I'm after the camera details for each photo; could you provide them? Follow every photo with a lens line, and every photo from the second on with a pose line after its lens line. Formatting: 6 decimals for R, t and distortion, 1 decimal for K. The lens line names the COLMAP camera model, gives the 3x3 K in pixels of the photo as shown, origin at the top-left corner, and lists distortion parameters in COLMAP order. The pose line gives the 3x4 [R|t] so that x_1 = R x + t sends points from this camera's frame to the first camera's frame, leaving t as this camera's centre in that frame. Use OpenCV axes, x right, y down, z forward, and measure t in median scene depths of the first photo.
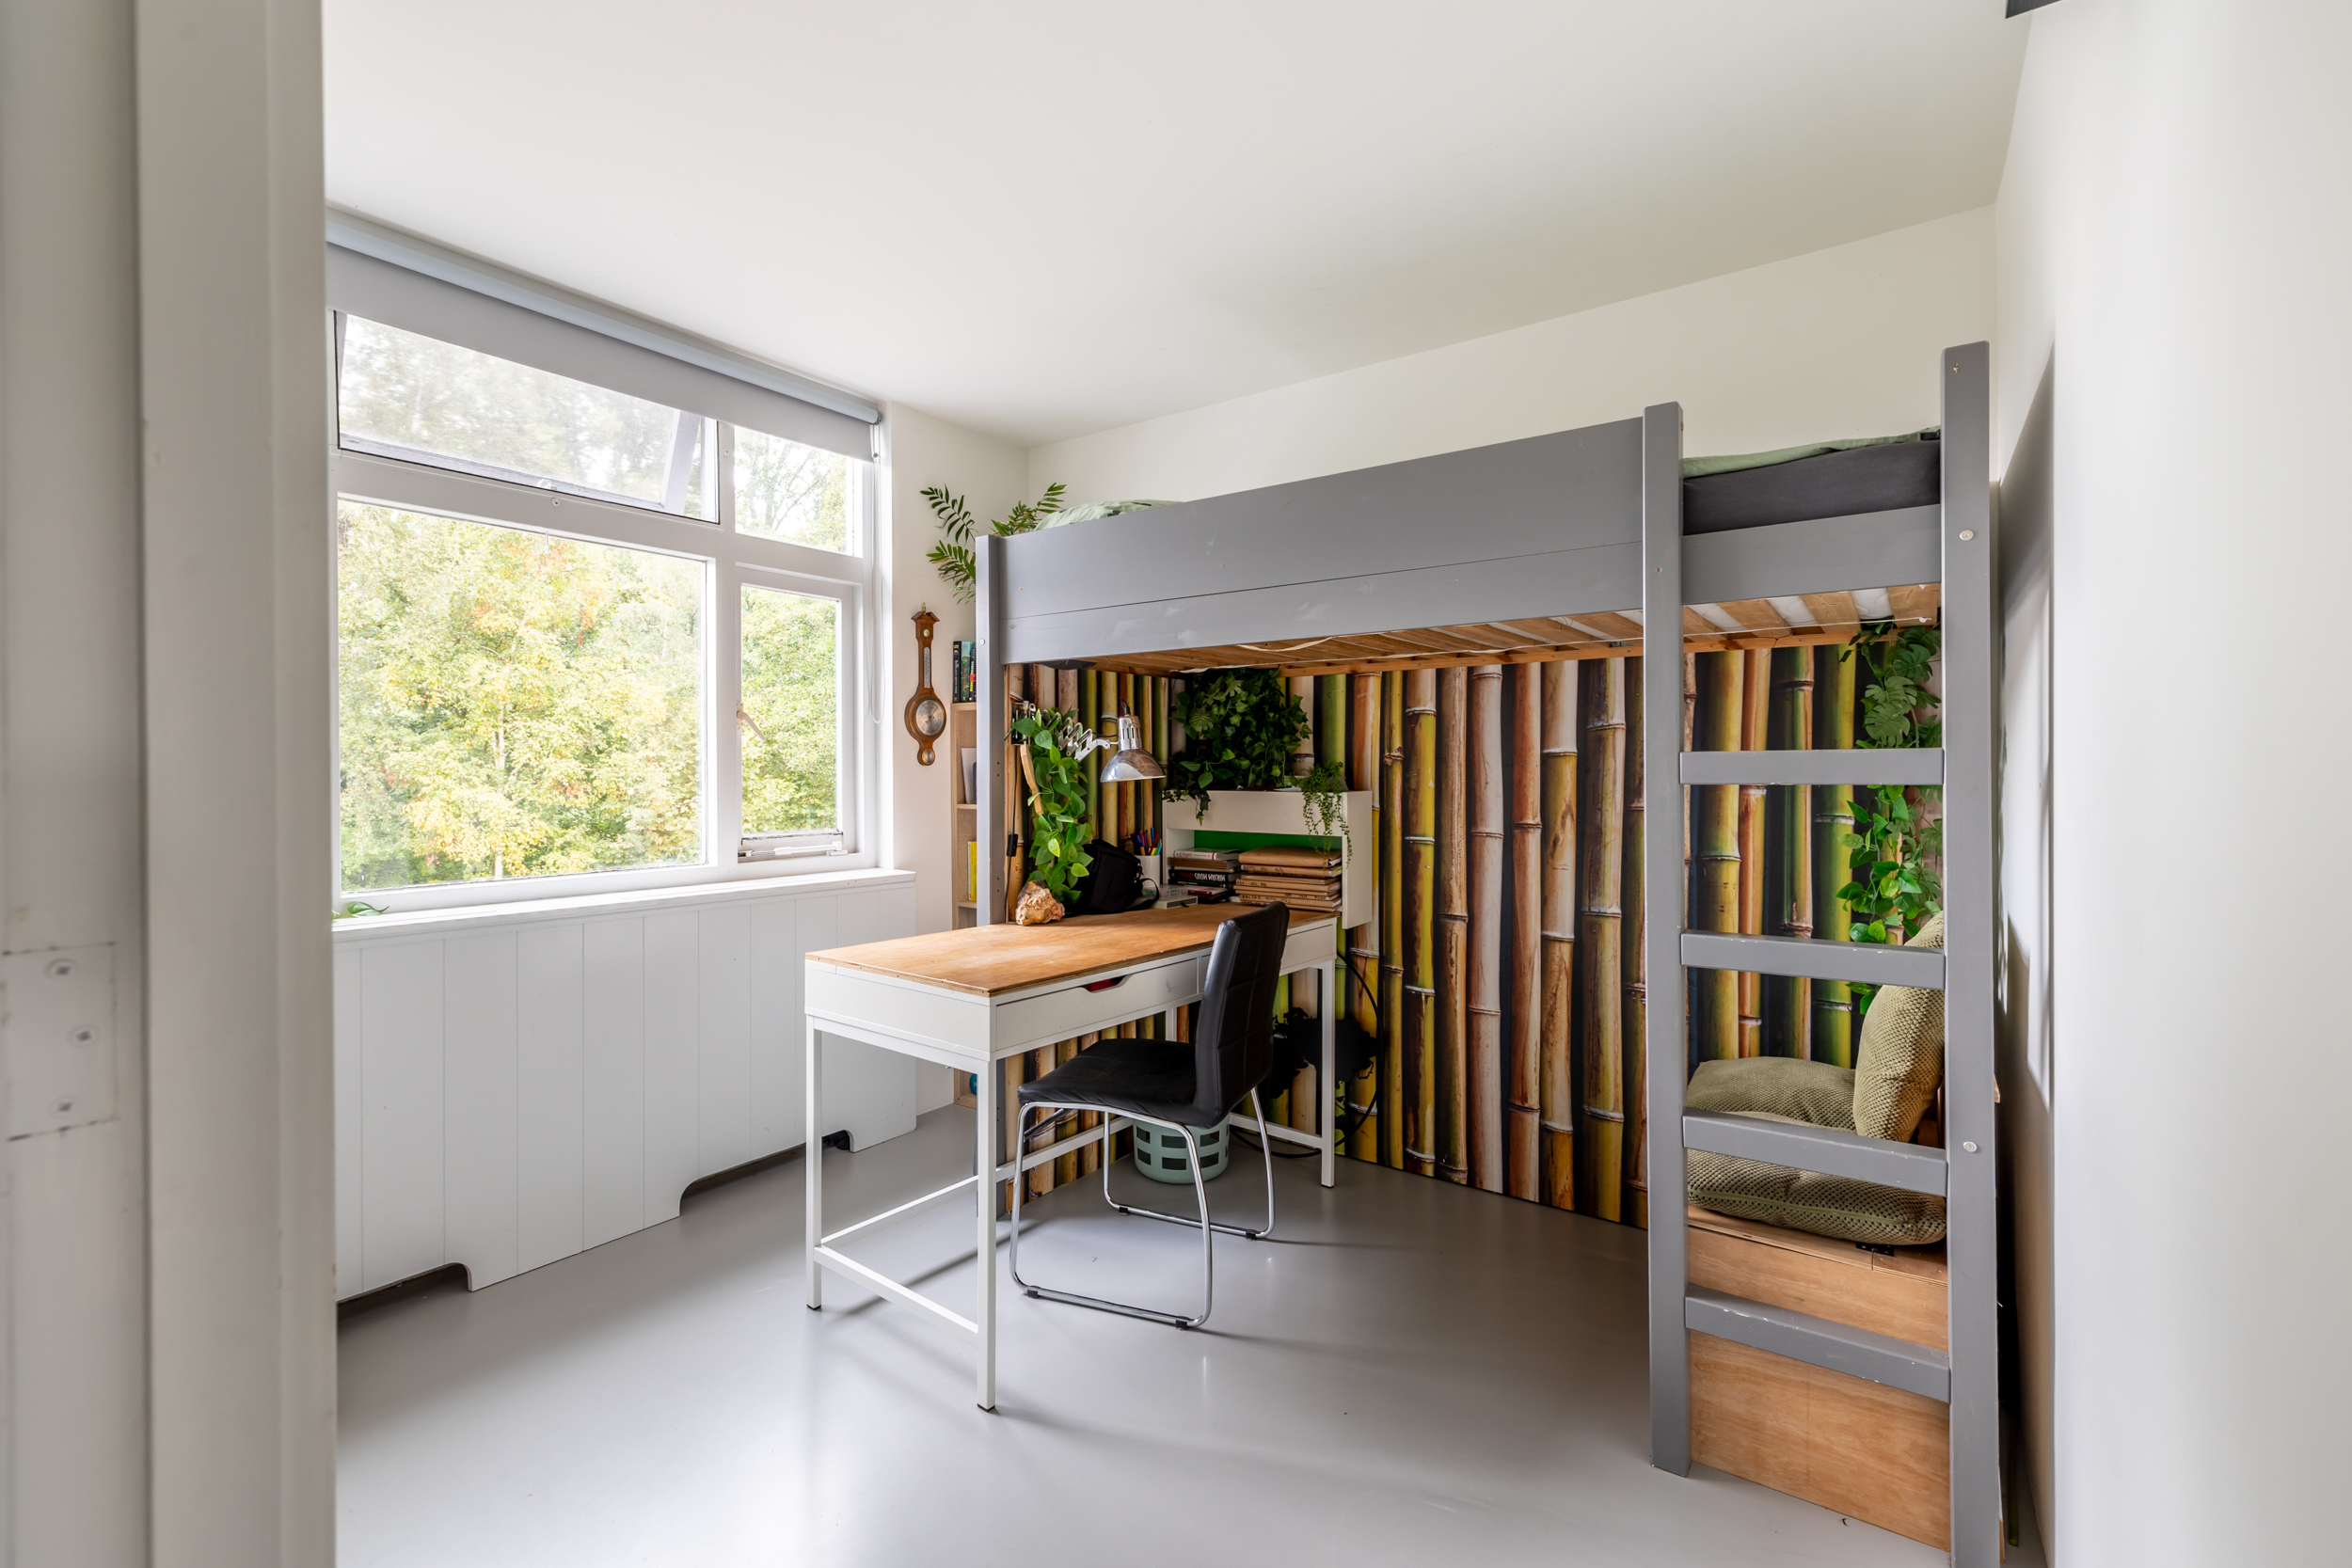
lens RADIAL K [[1023.7, 0, 1160.8], [0, 1023.7, 775.0], [0, 0, 1]] dist [-0.002461, 0.000013]
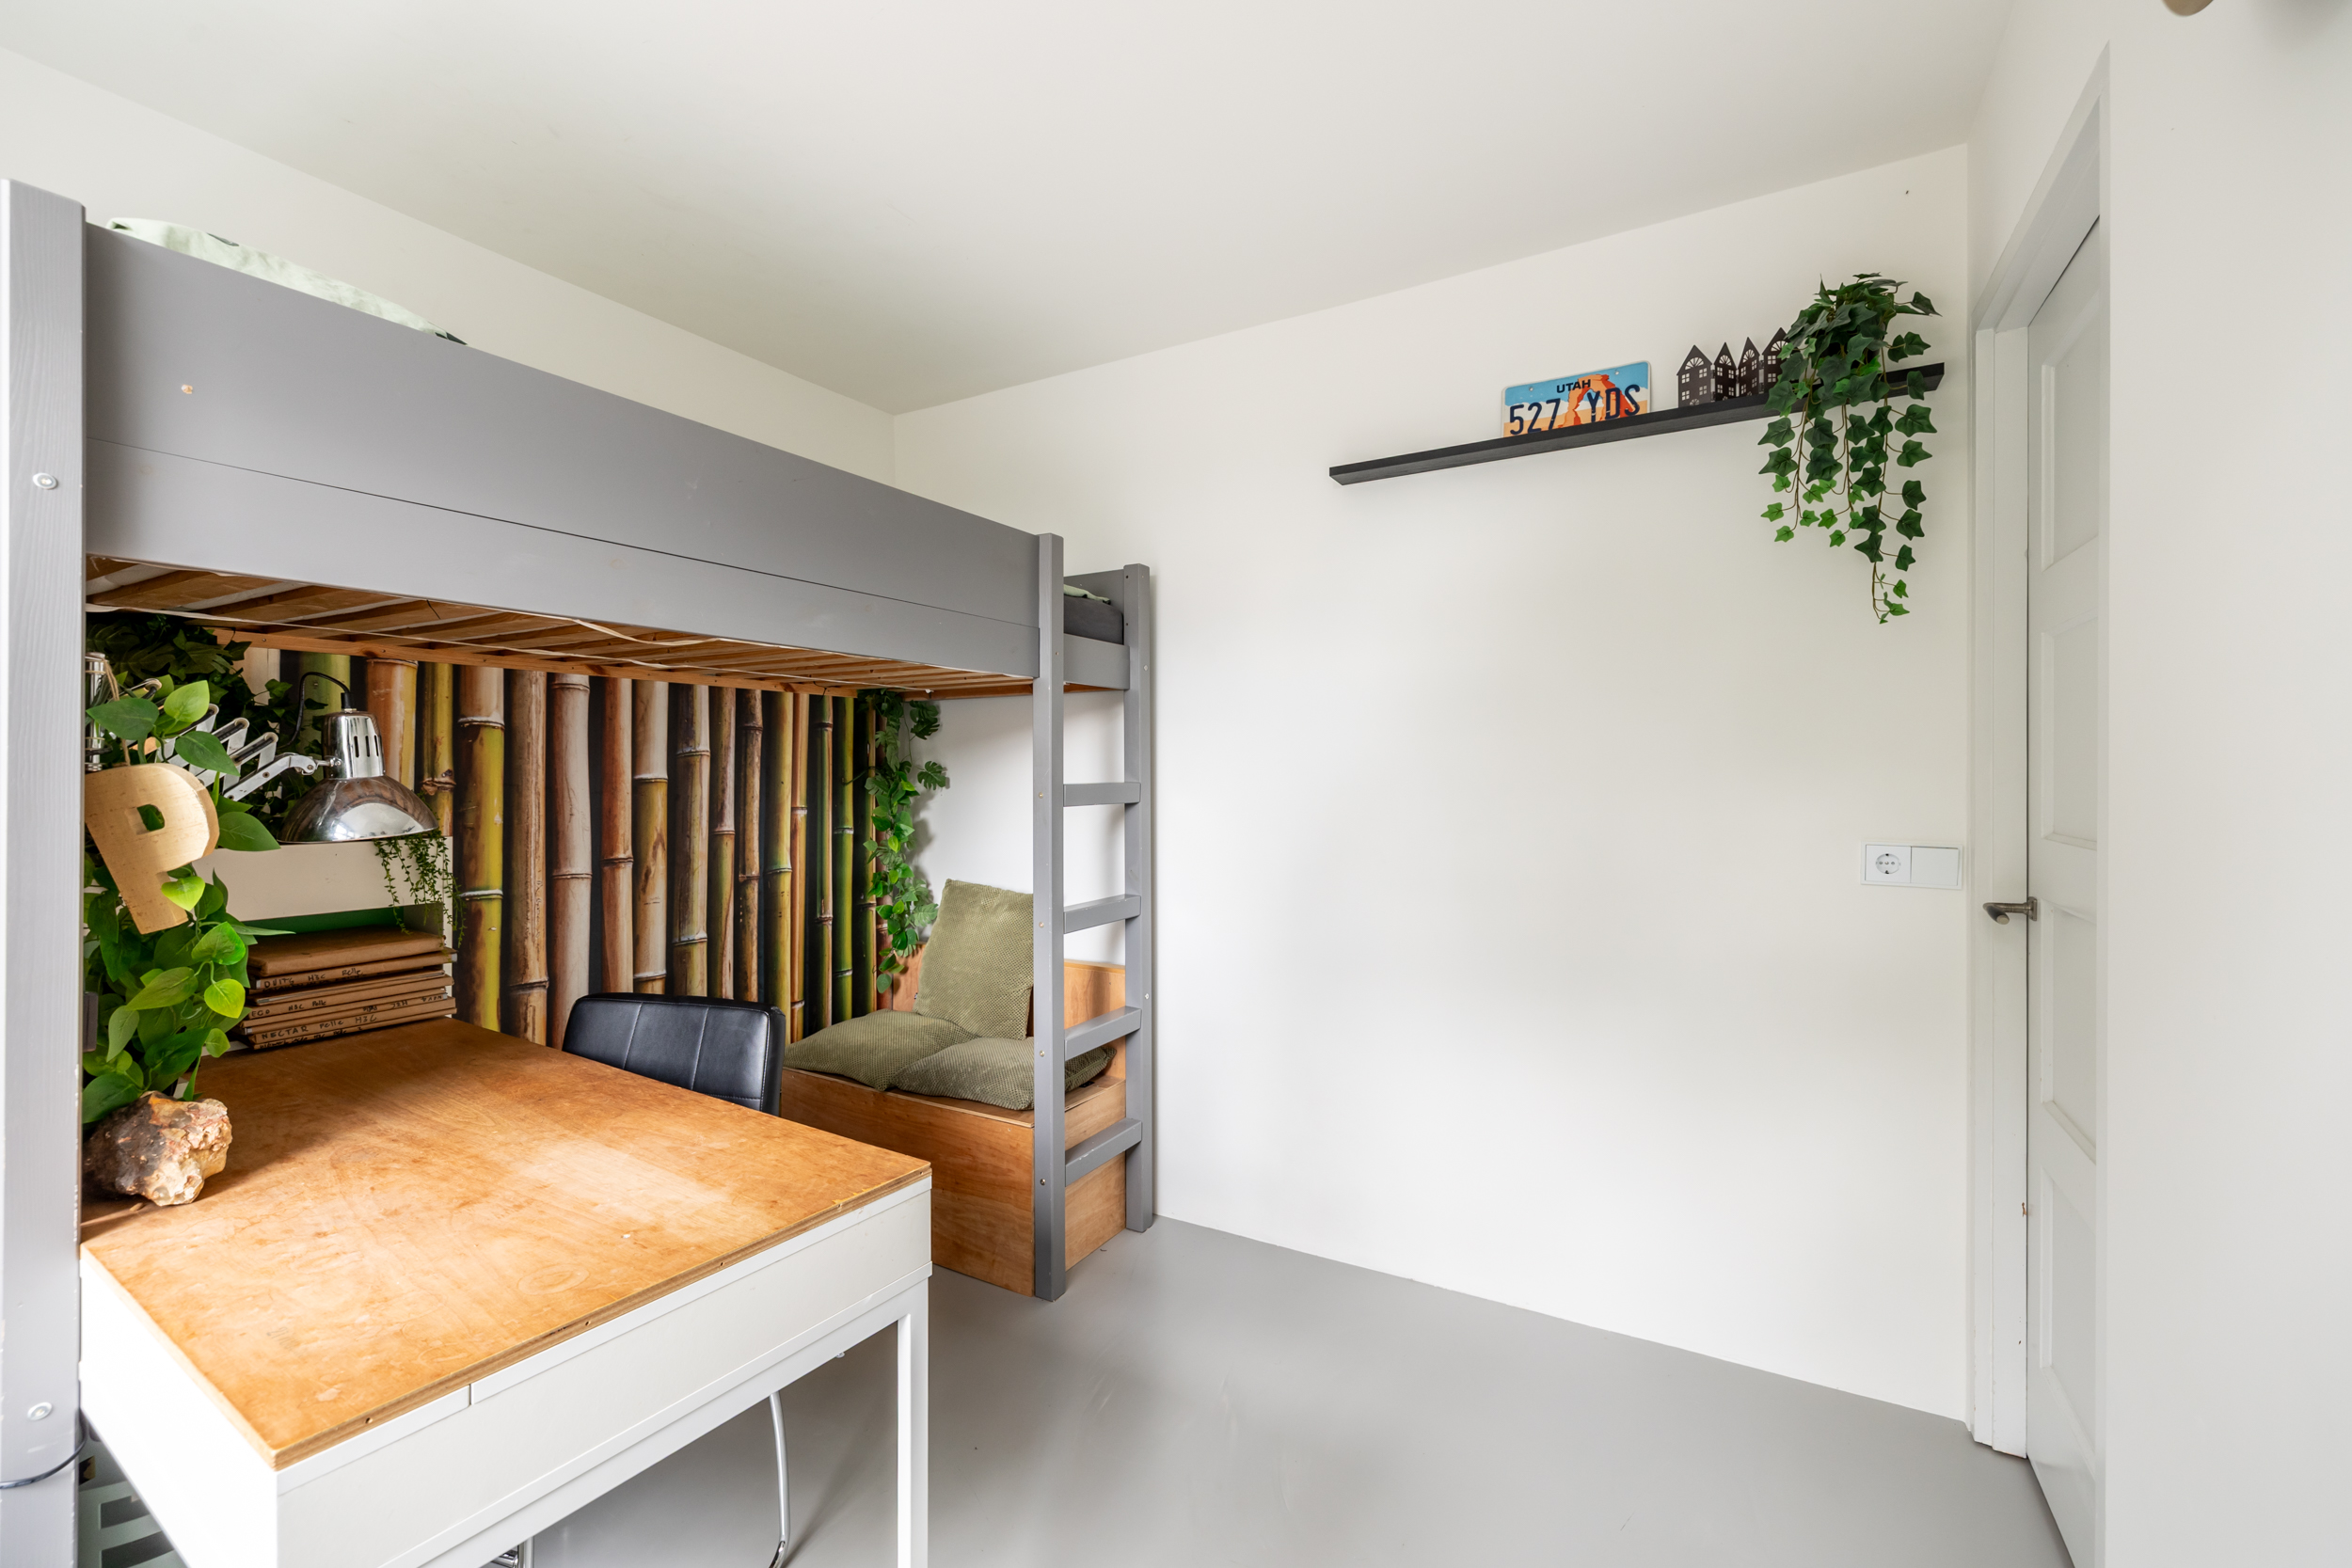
lens RADIAL K [[1023.7, 0, 1158.5], [0, 1023.7, 778.4], [0, 0, 1]] dist [-0.002461, 0.000013]
pose [[-0.118869, -0.004730, 0.992899, -0.587345], [0.006617, 0.999963, 0.005556, -0.024047], [-0.992888, 0.007231, -0.118833, 0.644755]]
